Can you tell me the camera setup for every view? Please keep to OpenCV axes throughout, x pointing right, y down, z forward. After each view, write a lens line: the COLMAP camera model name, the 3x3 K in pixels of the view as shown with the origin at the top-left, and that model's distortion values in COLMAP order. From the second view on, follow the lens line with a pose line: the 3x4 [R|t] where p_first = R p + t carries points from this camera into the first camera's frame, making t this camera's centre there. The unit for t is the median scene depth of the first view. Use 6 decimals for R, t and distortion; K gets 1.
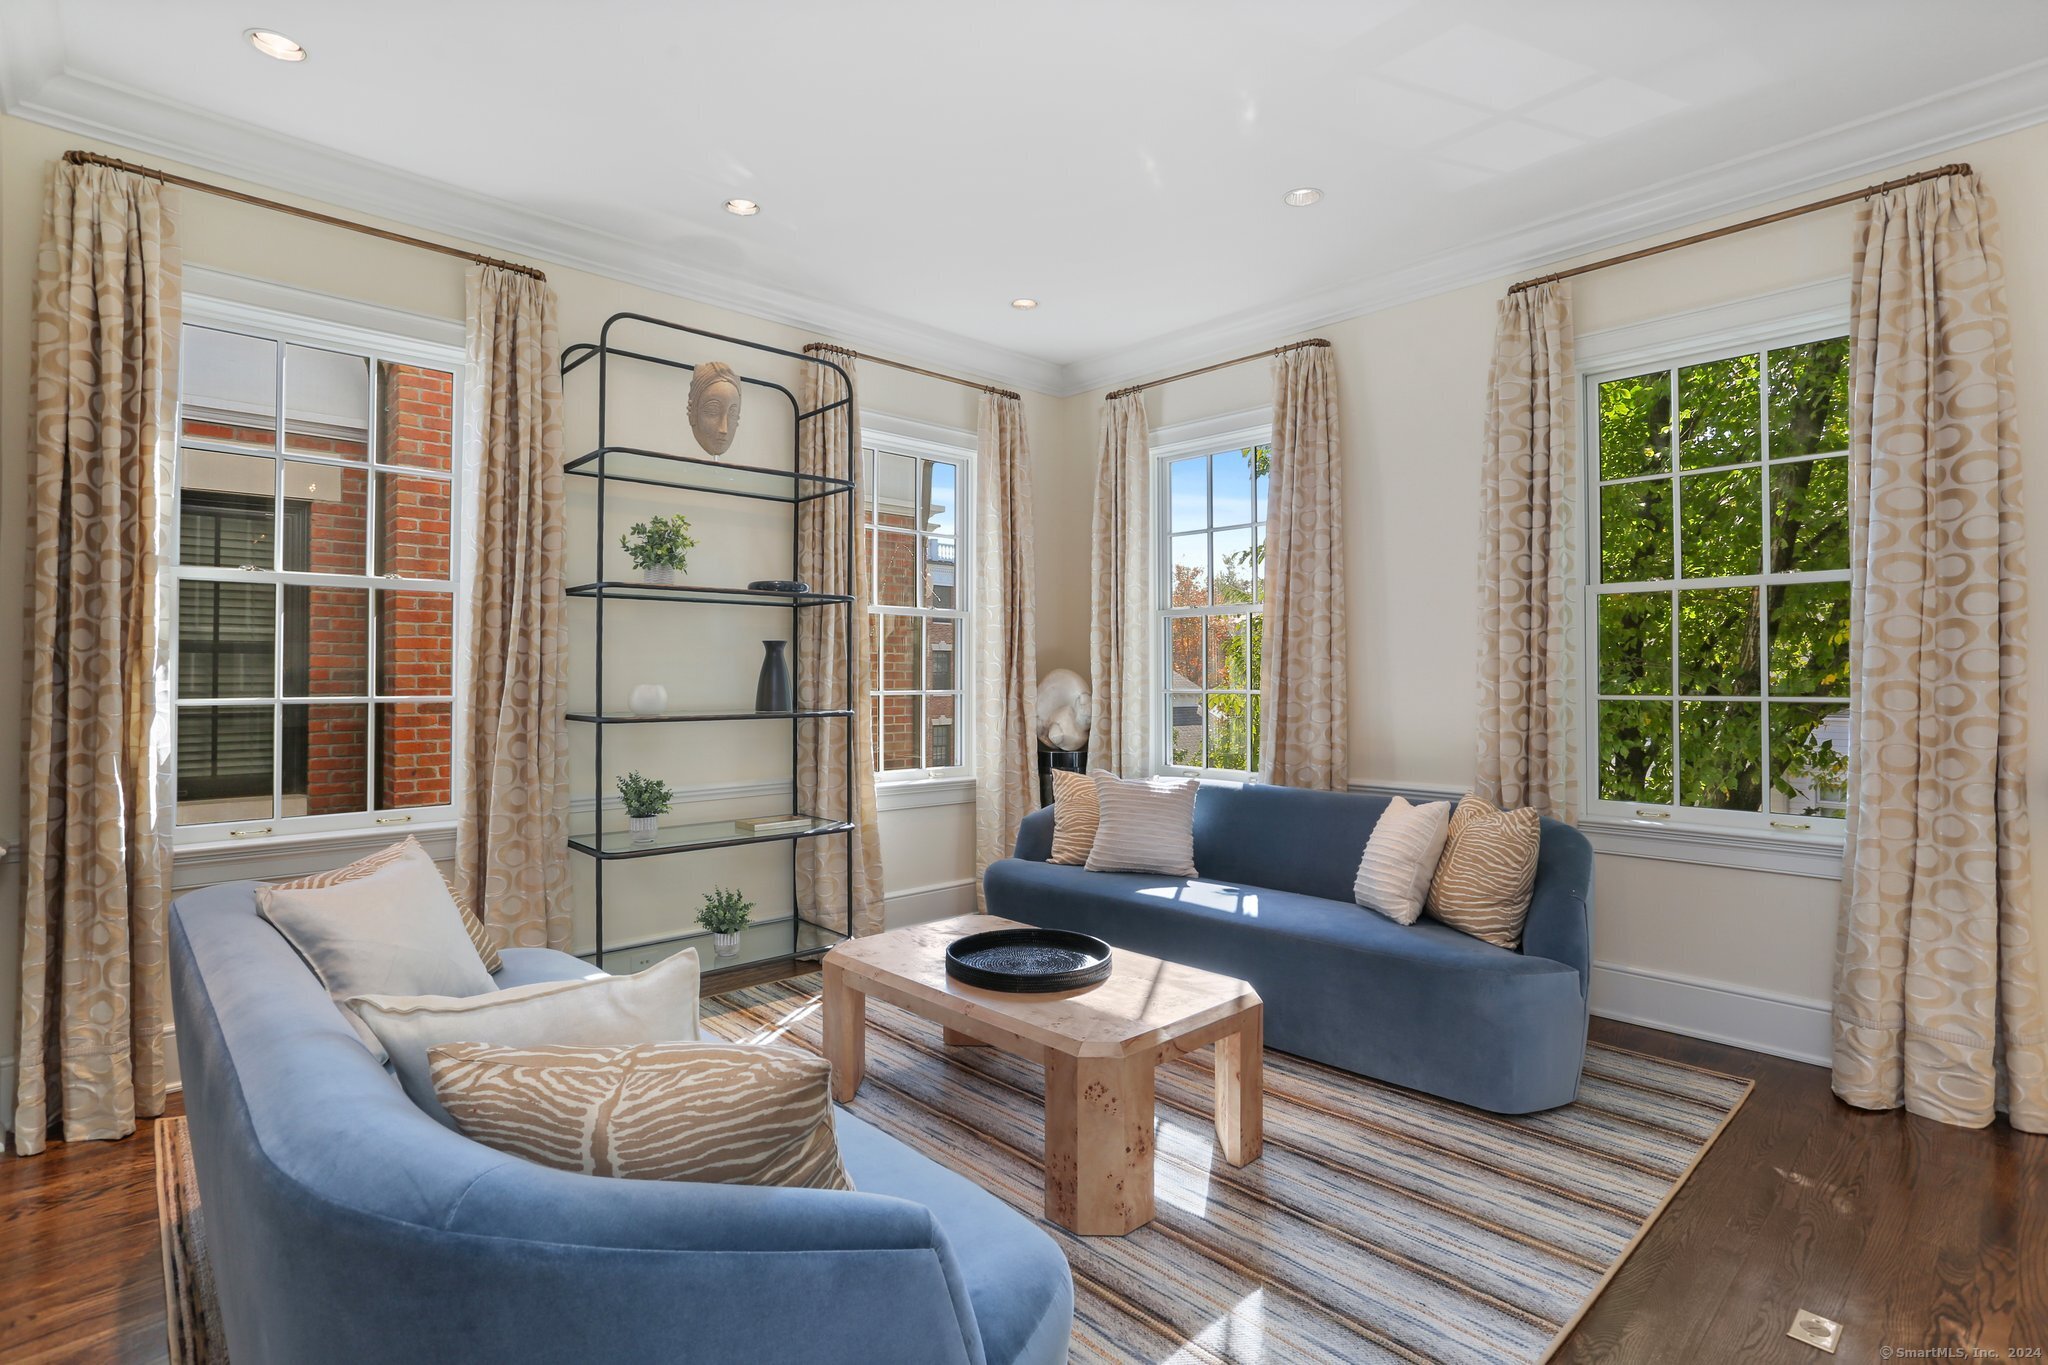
lens RADIAL K [[988.8, 0, 1024.1], [0, 988.8, 675.5], [0, 0, 1]] dist [-0.040744, 0.020709]
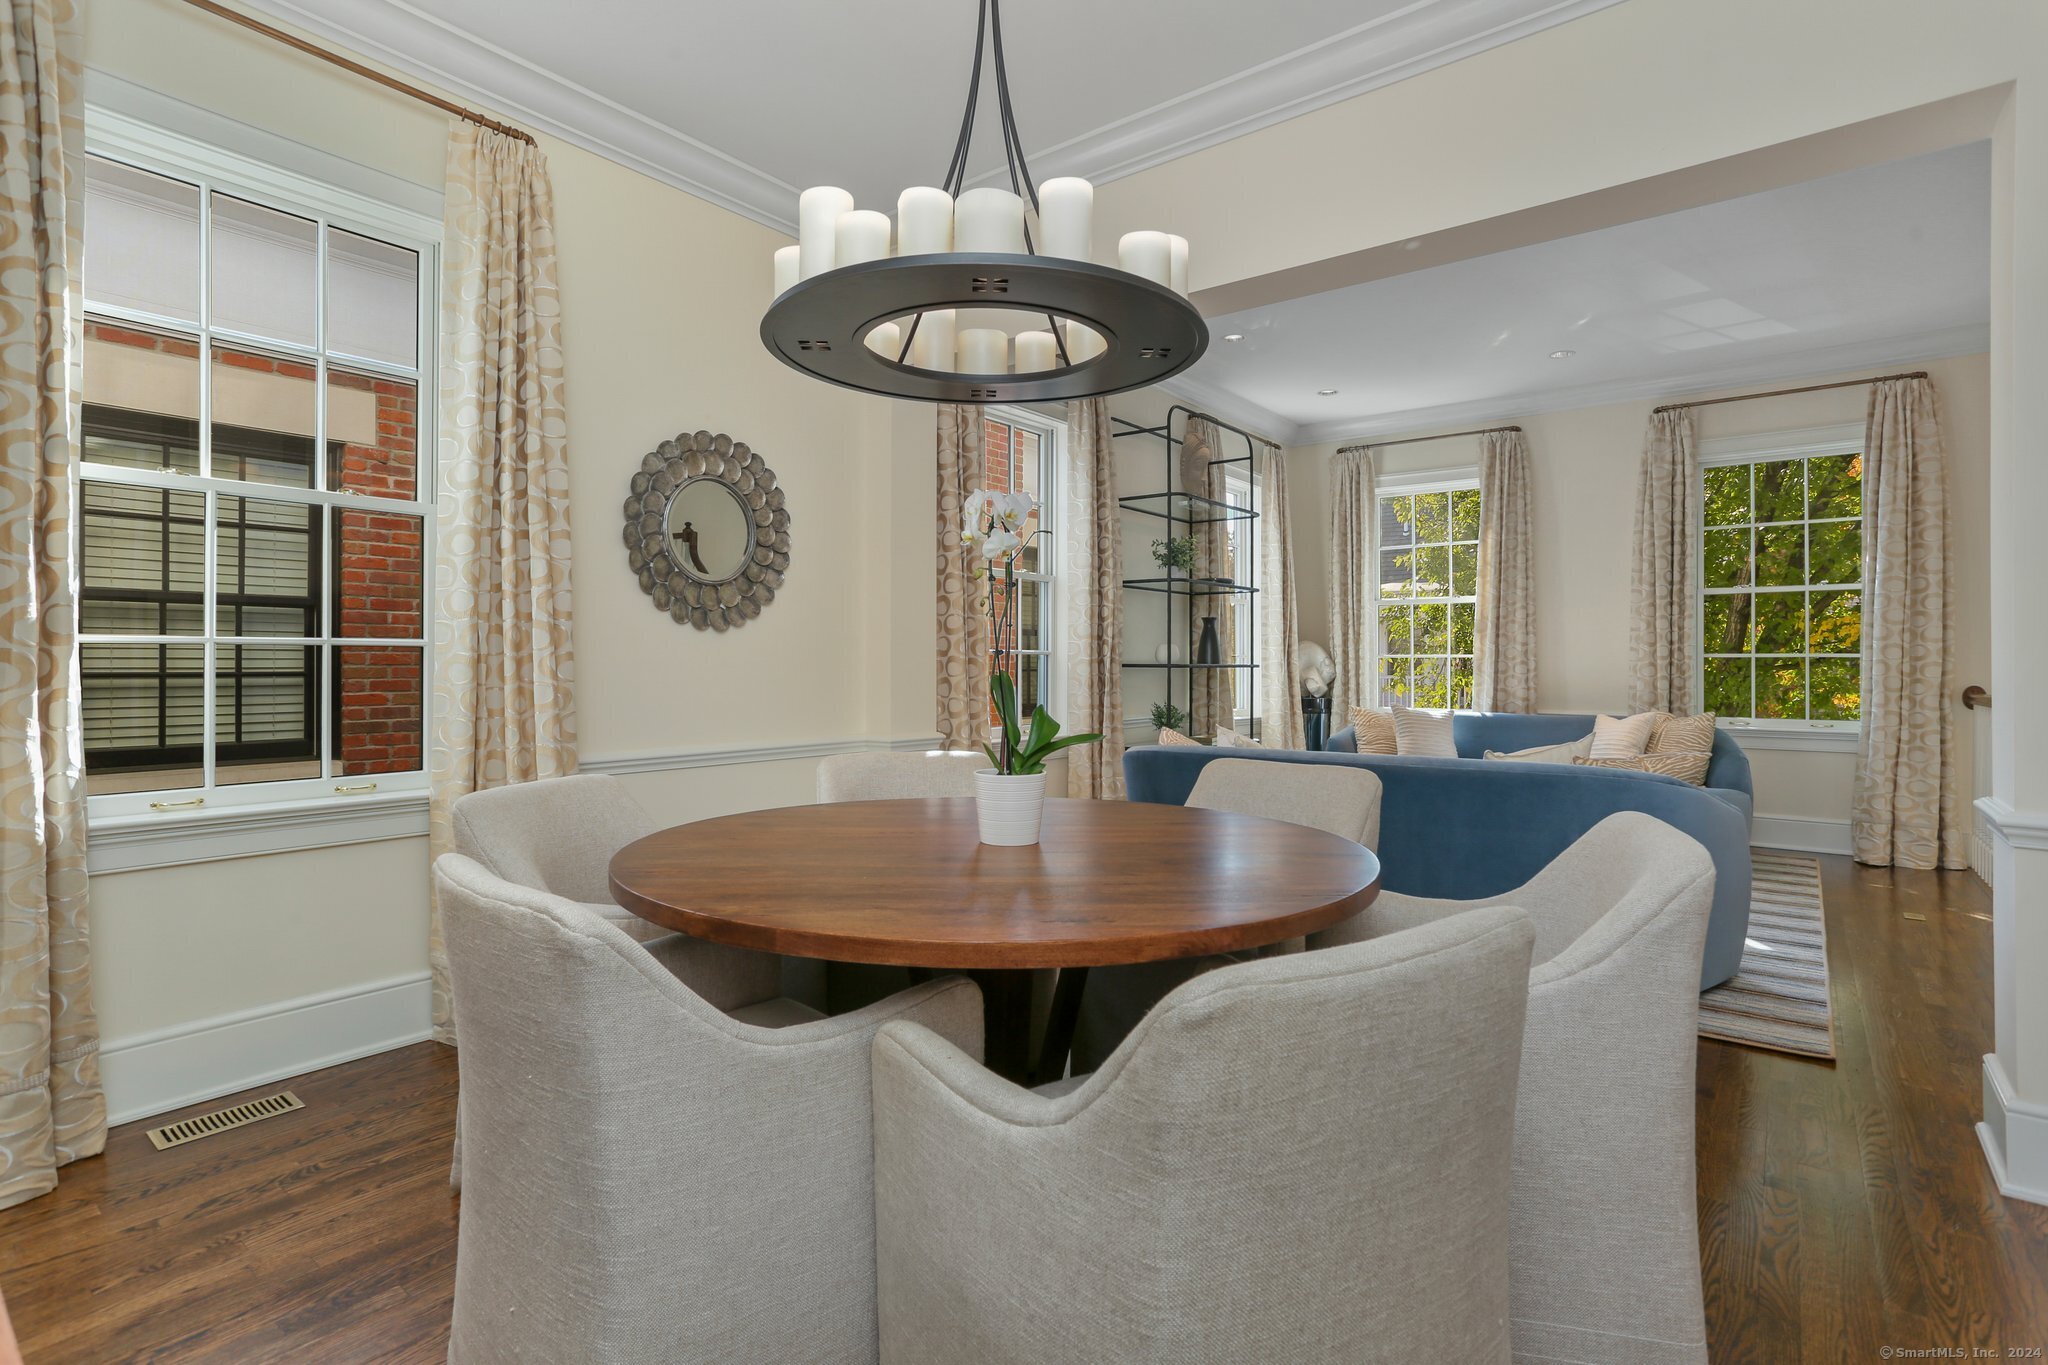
lens RADIAL K [[988.8, 0, 1008.3], [0, 988.8, 678.4], [0, 0, 1]] dist [-0.040744, 0.020709]
pose [[0.989383, 0.001544, 0.145322, -1.069130], [-0.003670, 0.999890, 0.014360, 0.052275], [-0.145284, -0.014741, 0.989280, -0.618935]]
